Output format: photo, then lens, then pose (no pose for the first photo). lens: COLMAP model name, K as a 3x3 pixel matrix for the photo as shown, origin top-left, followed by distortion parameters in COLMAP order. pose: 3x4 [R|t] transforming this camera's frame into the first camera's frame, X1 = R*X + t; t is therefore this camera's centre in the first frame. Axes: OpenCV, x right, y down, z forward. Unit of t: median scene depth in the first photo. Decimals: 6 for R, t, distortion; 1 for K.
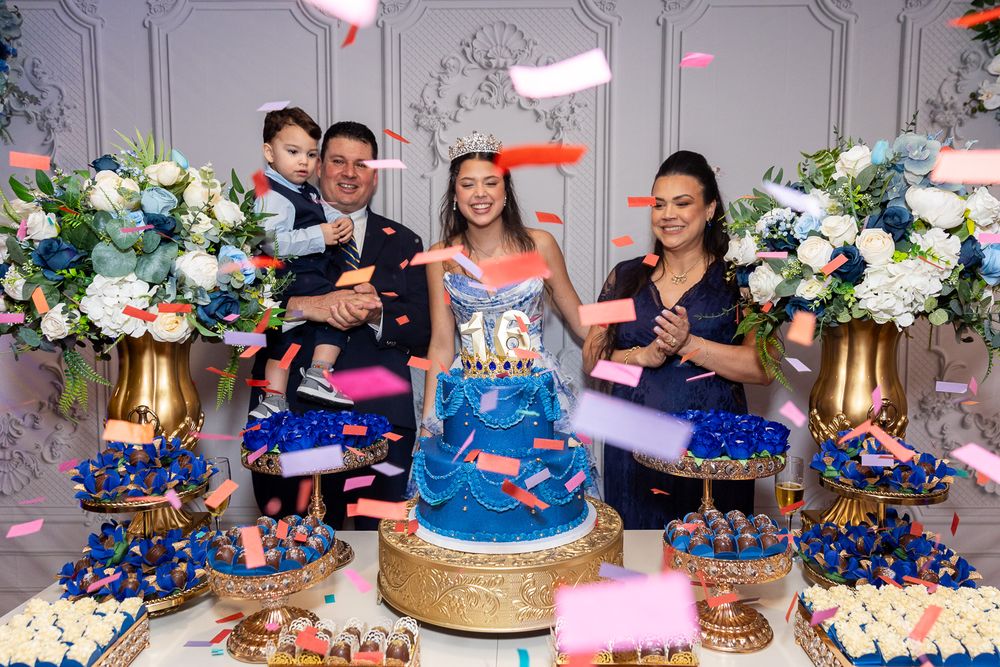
lens RADIAL K [[678.4, 0, 508.5], [0, 678.4, 334.3], [0, 0, 1]] dist [0.005115, 0.001266]
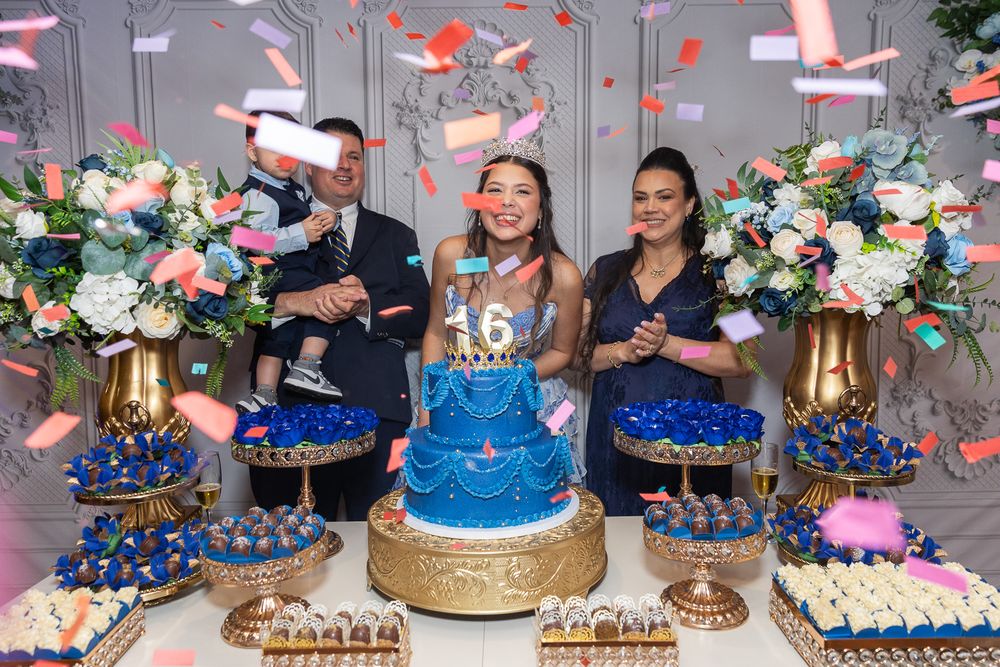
lens RADIAL K [[671.8, 0, 503.4], [0, 671.8, 337.3], [0, 0, 1]] dist [0.006279, -0.000524]
pose [[0.999800, -0.010656, 0.016912, 0.000119], [0.010484, 0.999893, 0.010241, 0.005067], [-0.017019, -0.010061, 0.999805, -0.017614]]
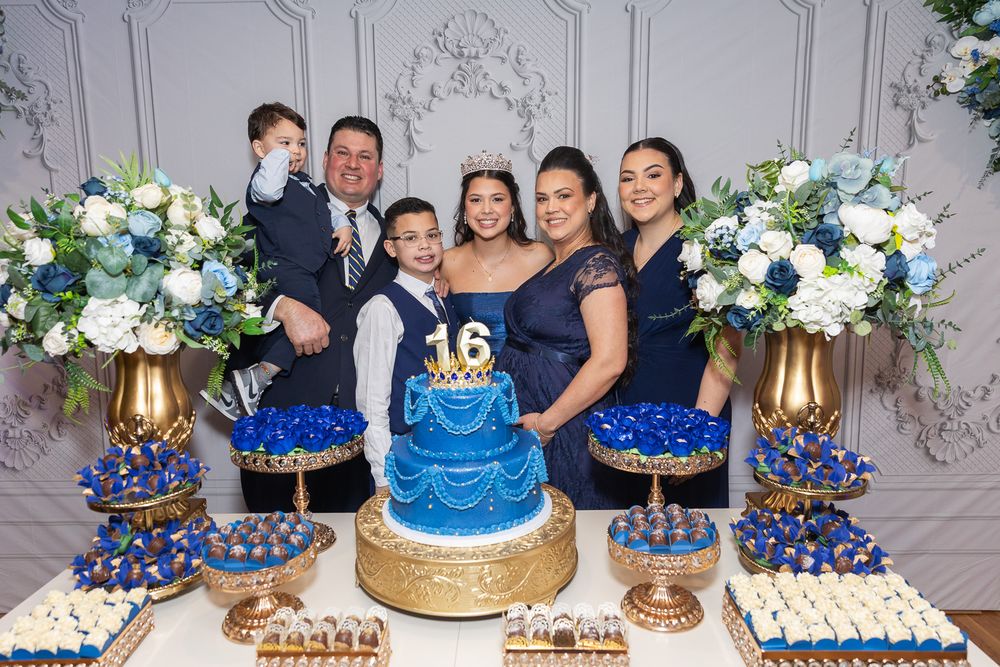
lens RADIAL K [[674.1, 0, 495.5], [0, 674.1, 329.8], [0, 0, 1]] dist [0.005831, -0.001215]
pose [[0.999895, -0.010847, -0.009628, 0.050493], [0.011501, 0.997432, 0.070695, -0.097114], [0.008837, -0.070798, 0.997452, -0.075339]]
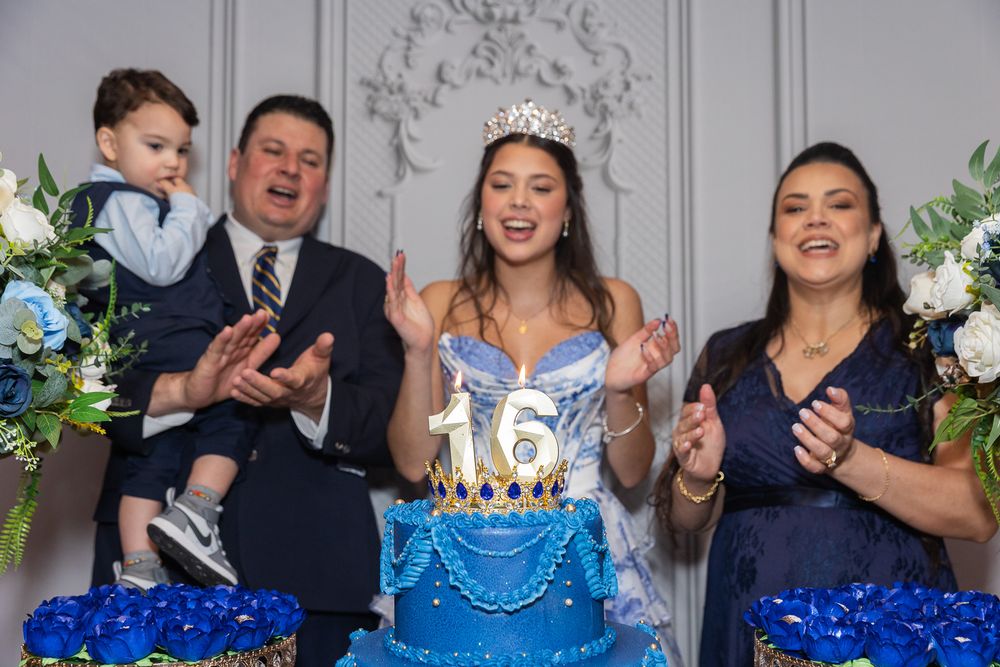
lens RADIAL K [[1073.8, 0, 500.0], [0, 1073.8, 333.5], [0, 0, 1]] dist [-0.004123, -0.001949]
pose [[0.999646, -0.004239, -0.026268, 0.008911], [0.000602, 0.990580, -0.136934, 0.036604], [0.026601, 0.136870, 0.990232, 0.140988]]
